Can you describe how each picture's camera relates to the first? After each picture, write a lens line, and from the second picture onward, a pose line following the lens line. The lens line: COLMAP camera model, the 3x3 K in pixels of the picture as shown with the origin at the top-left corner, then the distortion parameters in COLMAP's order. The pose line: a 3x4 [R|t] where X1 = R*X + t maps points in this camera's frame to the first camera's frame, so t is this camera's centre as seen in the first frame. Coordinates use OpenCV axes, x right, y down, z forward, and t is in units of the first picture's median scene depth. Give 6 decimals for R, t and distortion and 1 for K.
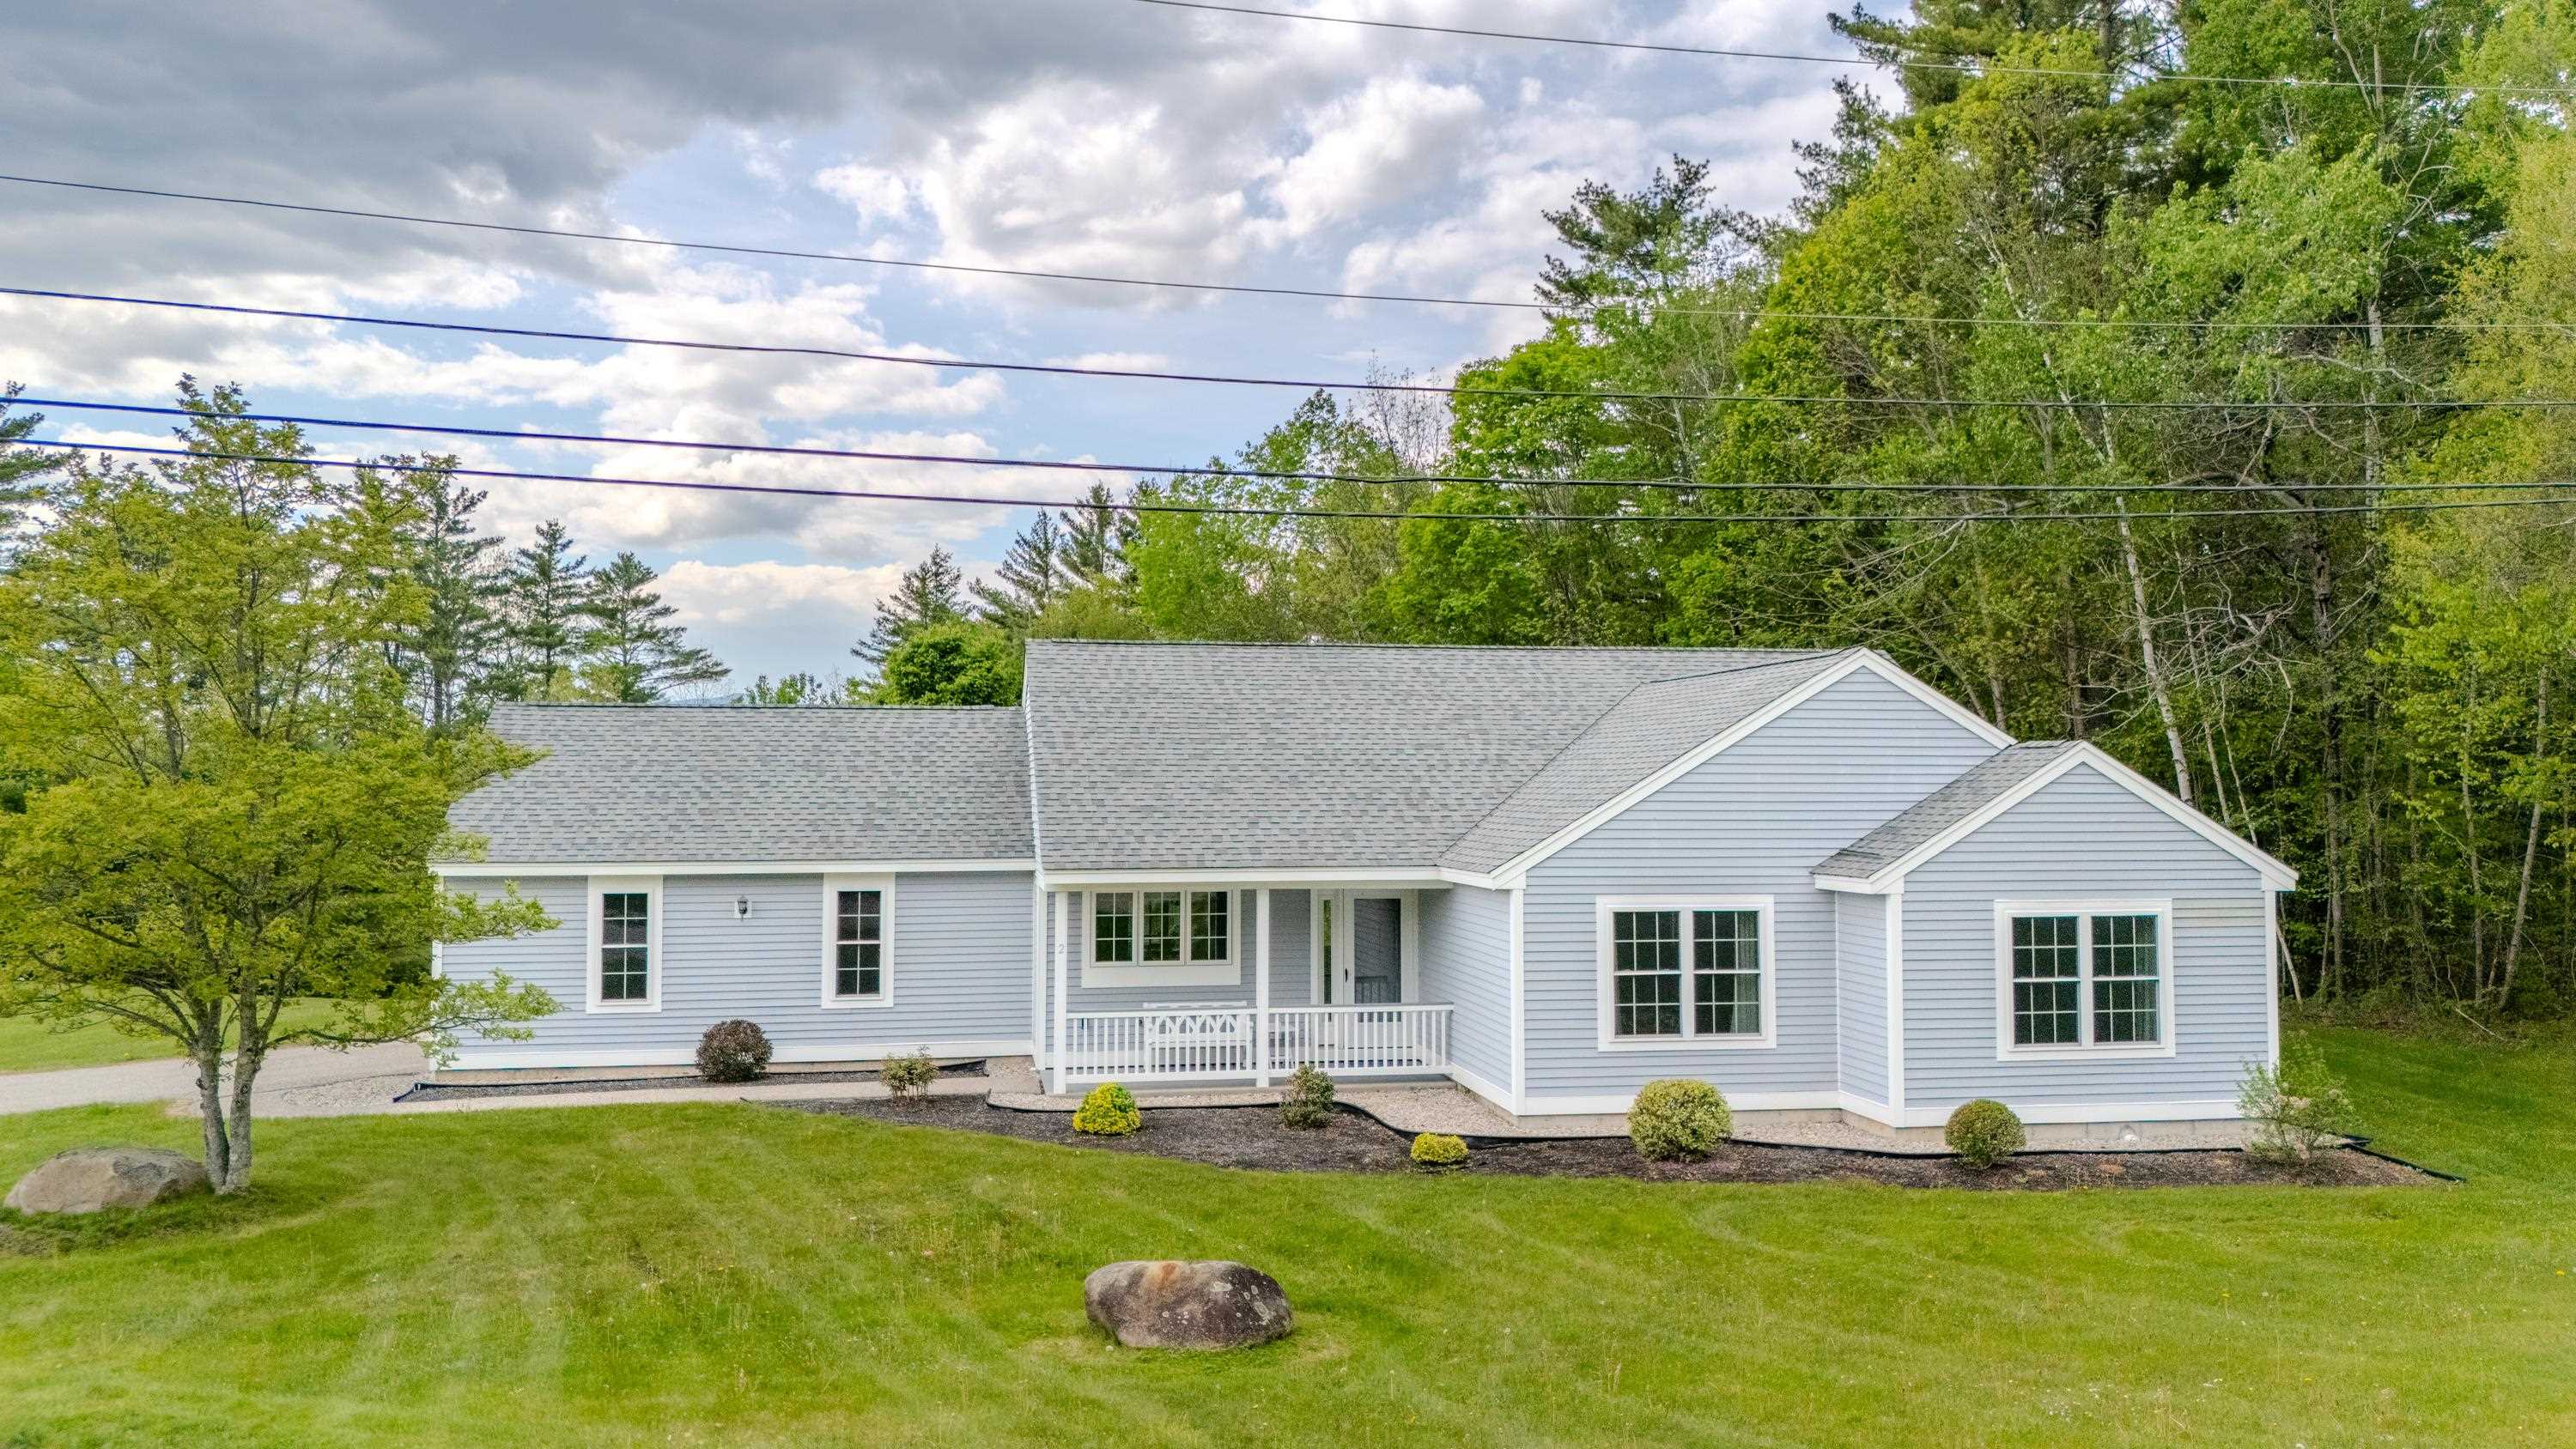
lens RADIAL K [[1840.3, 0, 1288.0], [0, 1840.3, 724.5], [0, 0, 1]] dist [0.046521, -0.067787]
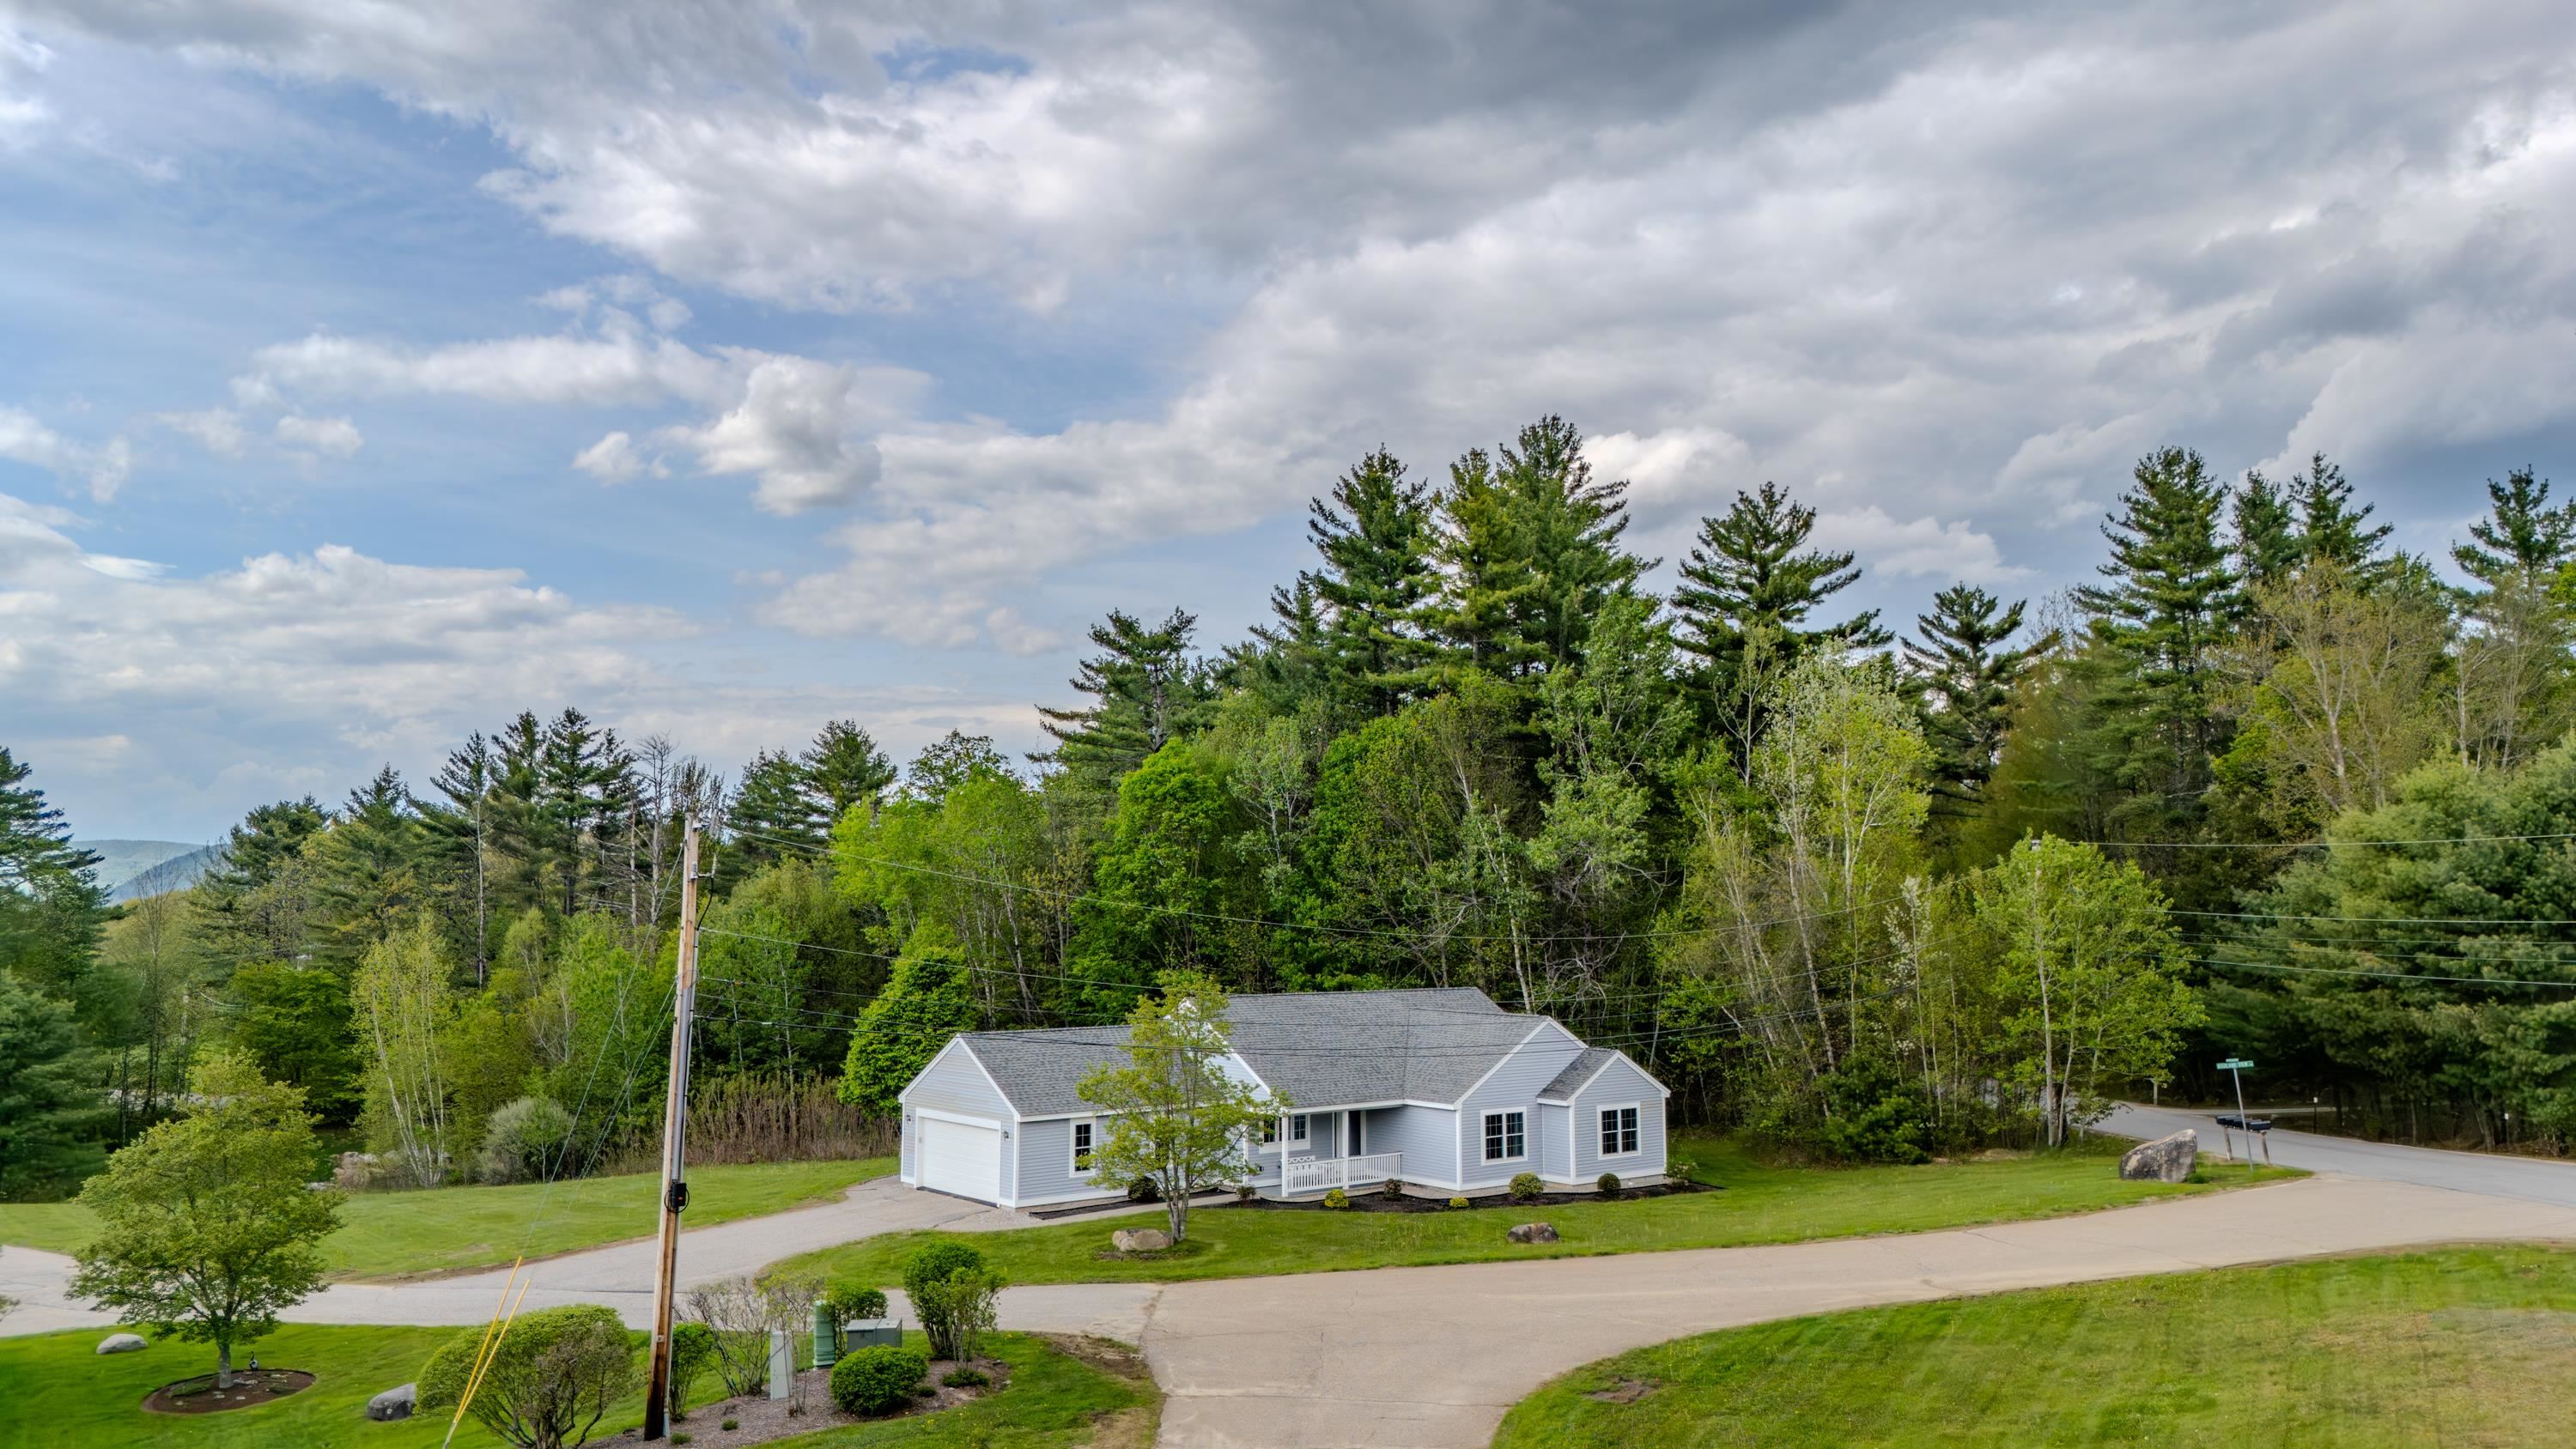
lens RADIAL K [[1840.3, 0, 1288.0], [0, 1840.3, 724.5], [0, 0, 1]] dist [0.046521, -0.067787]
pose [[0.871068, 0.053898, 0.488196, -1.493005], [-0.020187, 0.997050, -0.074057, -0.278992], [-0.490747, 0.054653, 0.869586, -1.337780]]
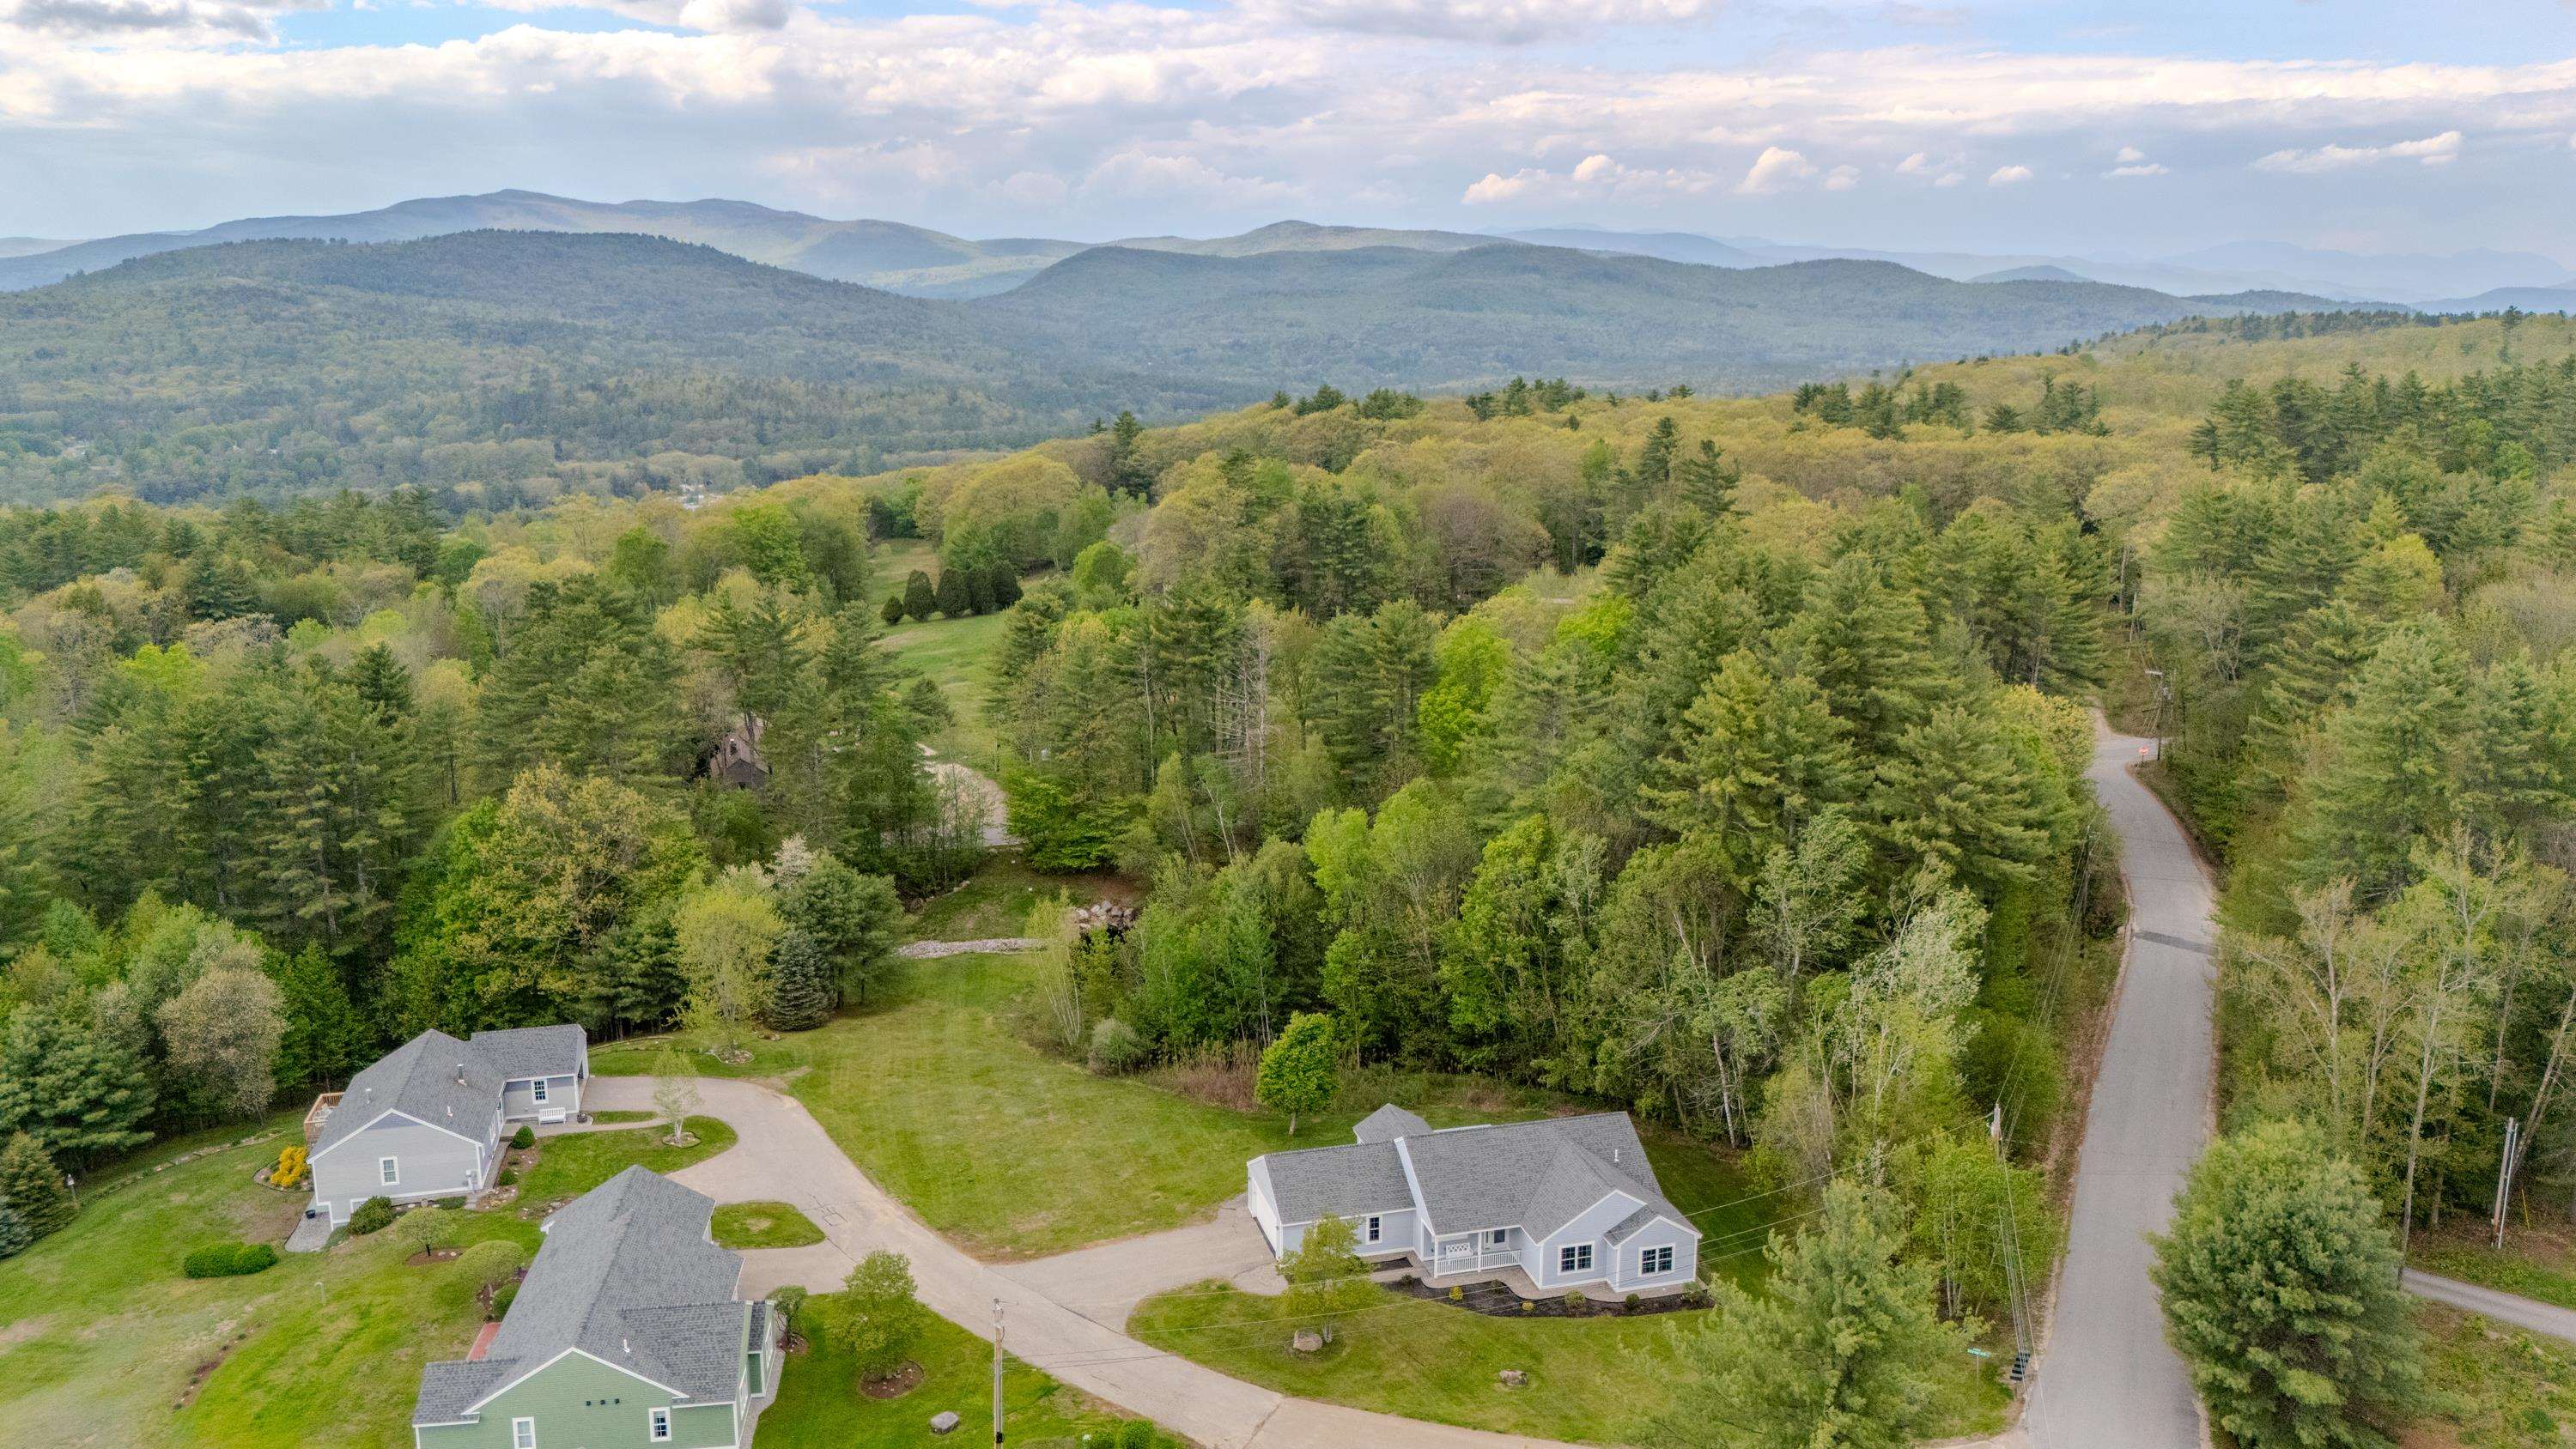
lens RADIAL K [[1840.3, 0, 1288.0], [0, 1840.3, 724.5], [0, 0, 1]] dist [0.046521, -0.067787]
pose [[0.995418, -0.016648, 0.094162, -0.942458], [-0.008557, 0.965267, 0.261127, -2.413371], [-0.095239, -0.260736, 0.960701, -3.118939]]
